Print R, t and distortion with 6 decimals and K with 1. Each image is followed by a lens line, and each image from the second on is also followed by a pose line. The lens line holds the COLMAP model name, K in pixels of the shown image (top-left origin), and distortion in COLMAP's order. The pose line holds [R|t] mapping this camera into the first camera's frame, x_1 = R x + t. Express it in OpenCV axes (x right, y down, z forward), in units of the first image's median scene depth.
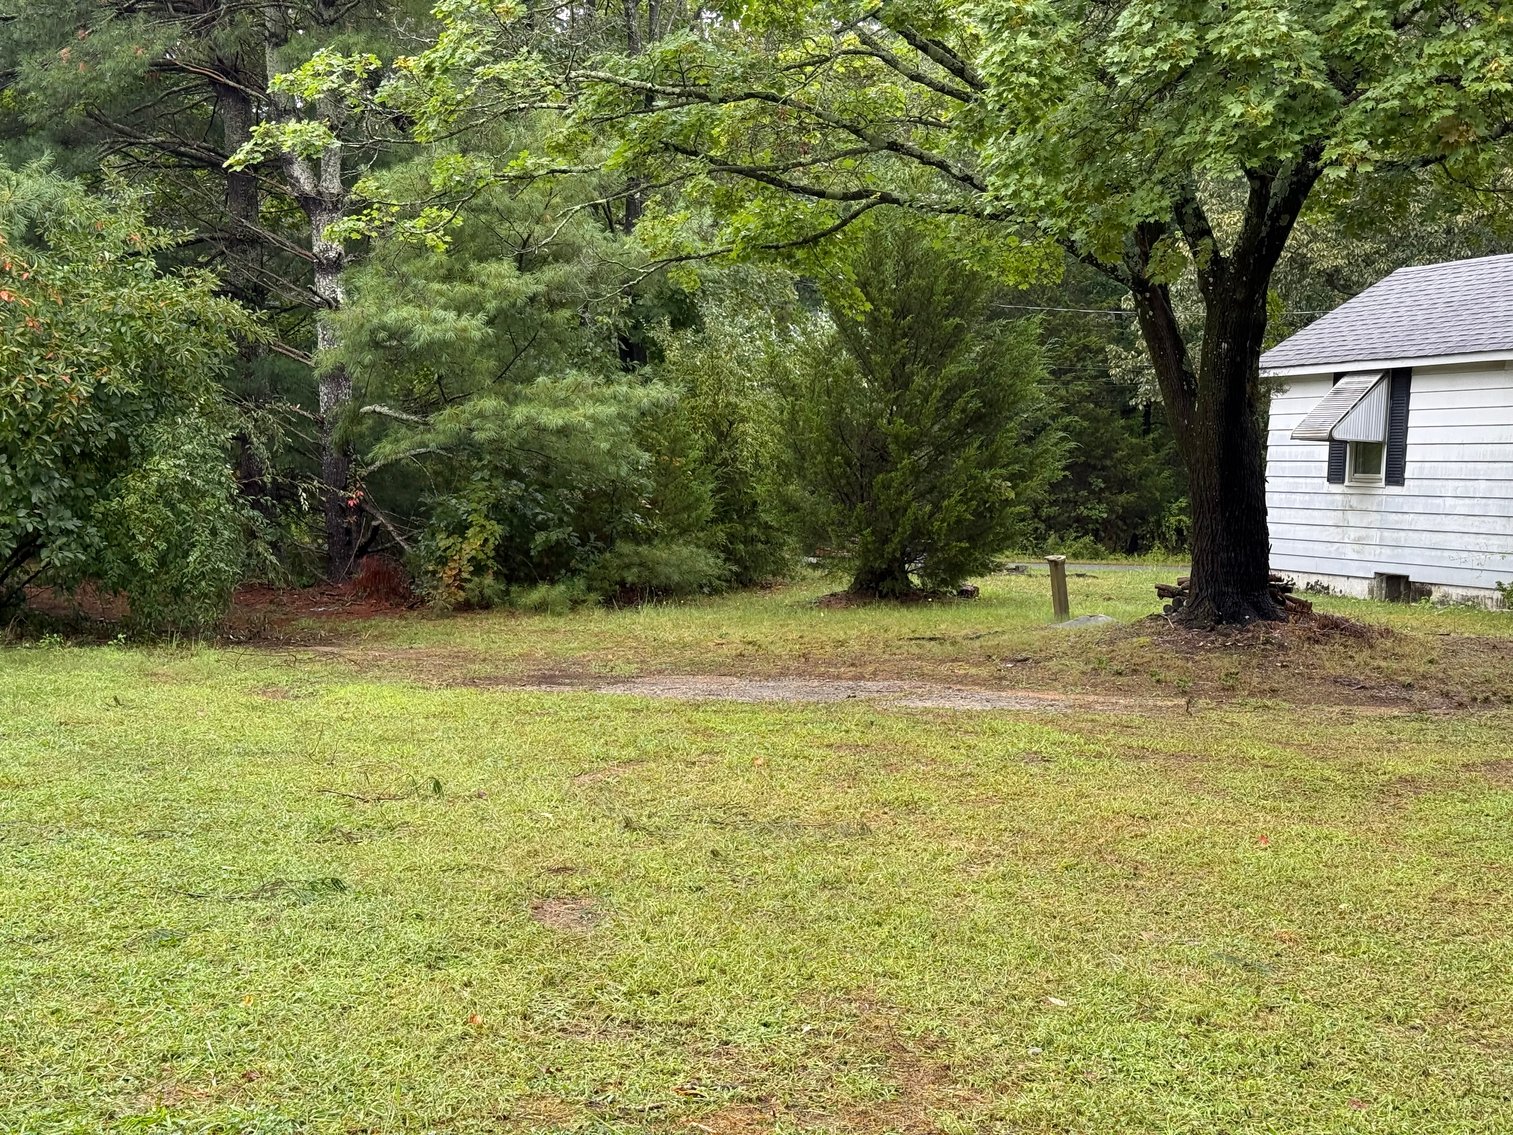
lens RADIAL K [[2137.0, 0, 759.5], [0, 2137.0, 555.7], [0, 0, 1]] dist [0.117982, 0.000000]
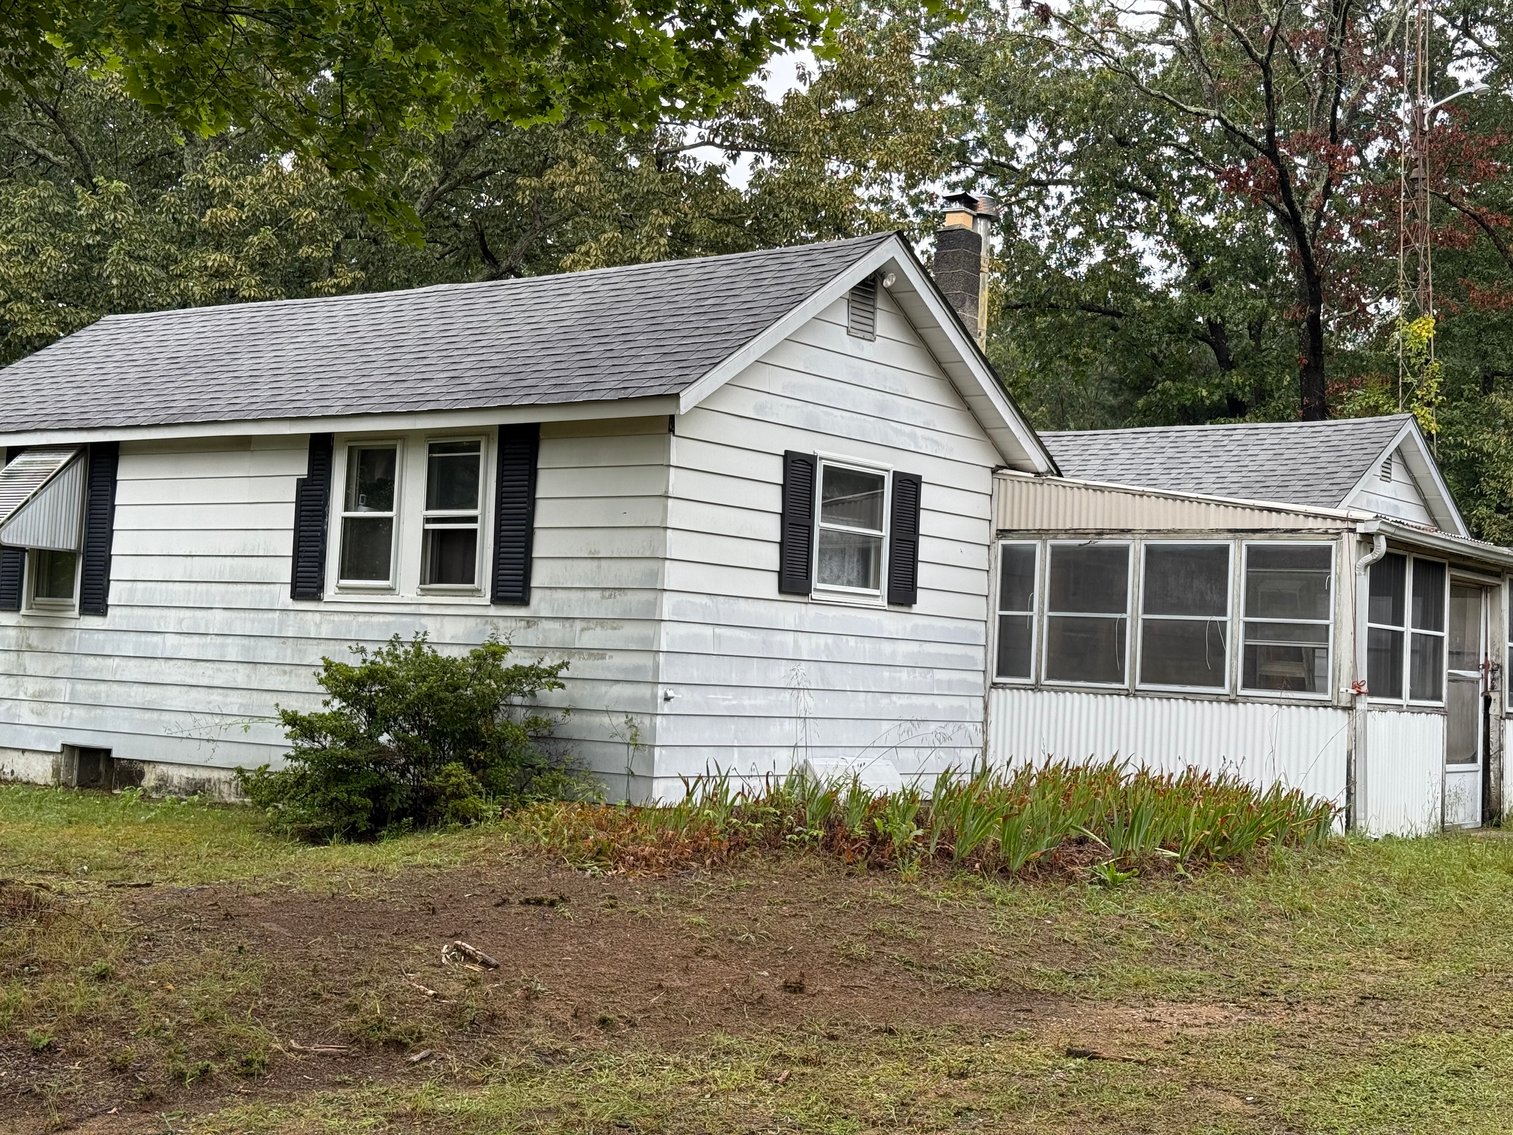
lens RADIAL K [[2137.0, 0, 759.2], [0, 2137.0, 557.2], [0, 0, 1]] dist [0.117982, 0.000000]
pose [[0.845259, 0.024817, 0.533781, 0.109176], [0.005607, 0.998454, -0.055299, -0.012197], [-0.534328, 0.049735, 0.843813, 0.317064]]
